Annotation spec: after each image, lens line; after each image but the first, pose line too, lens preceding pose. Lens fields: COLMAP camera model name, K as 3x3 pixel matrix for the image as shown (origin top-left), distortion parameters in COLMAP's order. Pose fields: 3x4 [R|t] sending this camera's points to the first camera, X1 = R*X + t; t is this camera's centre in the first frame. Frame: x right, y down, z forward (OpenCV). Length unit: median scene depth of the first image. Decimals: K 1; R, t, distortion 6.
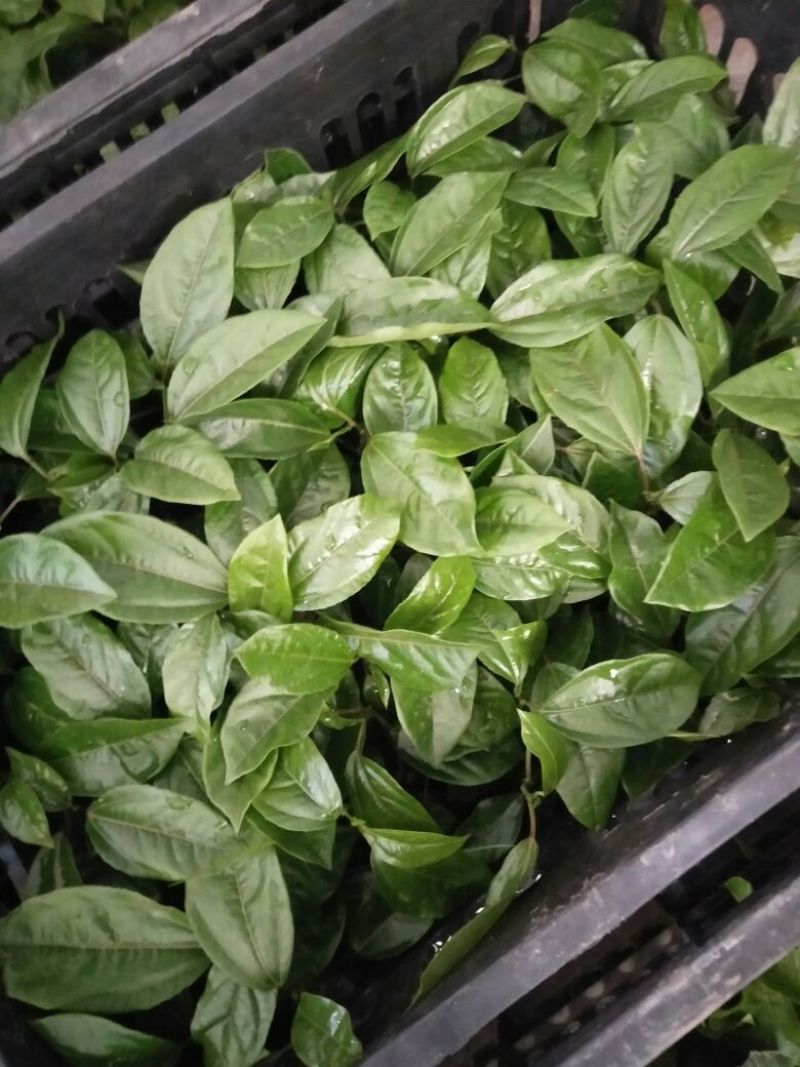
lens RADIAL K [[869.0, 0, 400.0], [0, 869.0, 533.5], [0, 0, 1]] dist [0.060628, -0.001254]
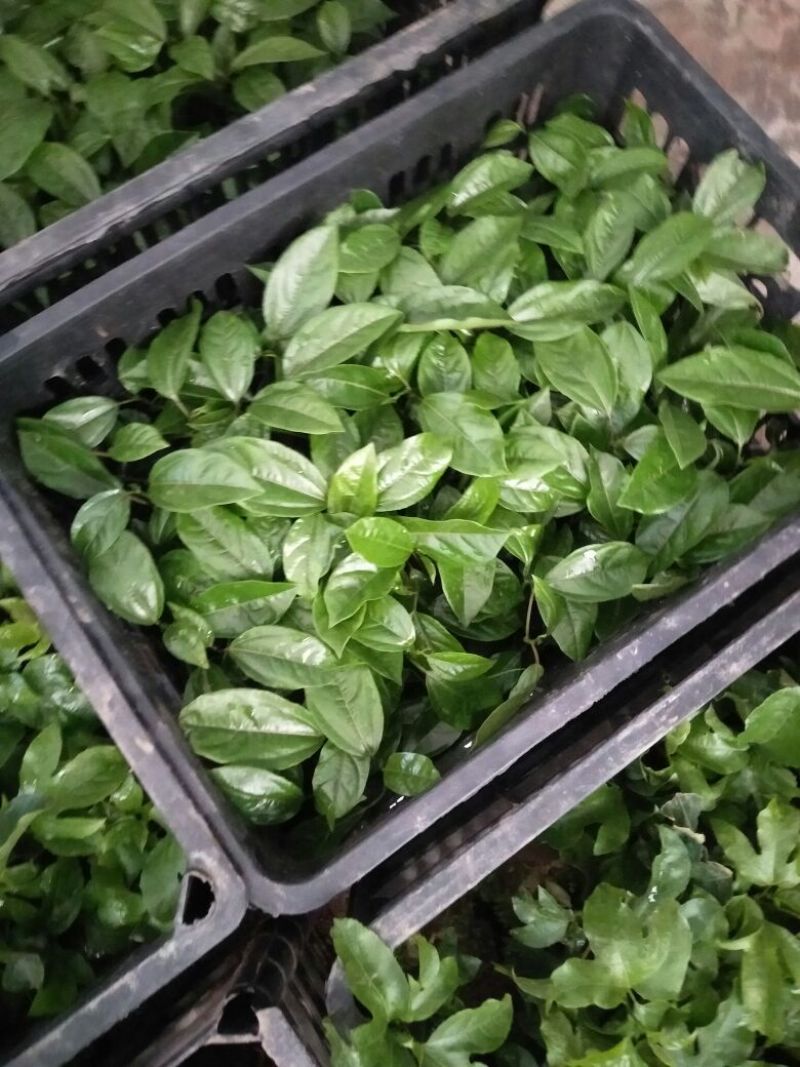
lens RADIAL K [[867.1, 0, 400.0], [0, 867.1, 533.5], [0, 0, 1]] dist [0.111737, -0.004173]
pose [[0.992204, 0.030828, 0.120749, -0.247193], [-0.027619, 0.999222, -0.028163, 0.159434], [-0.121523, 0.024608, 0.992283, -0.417349]]
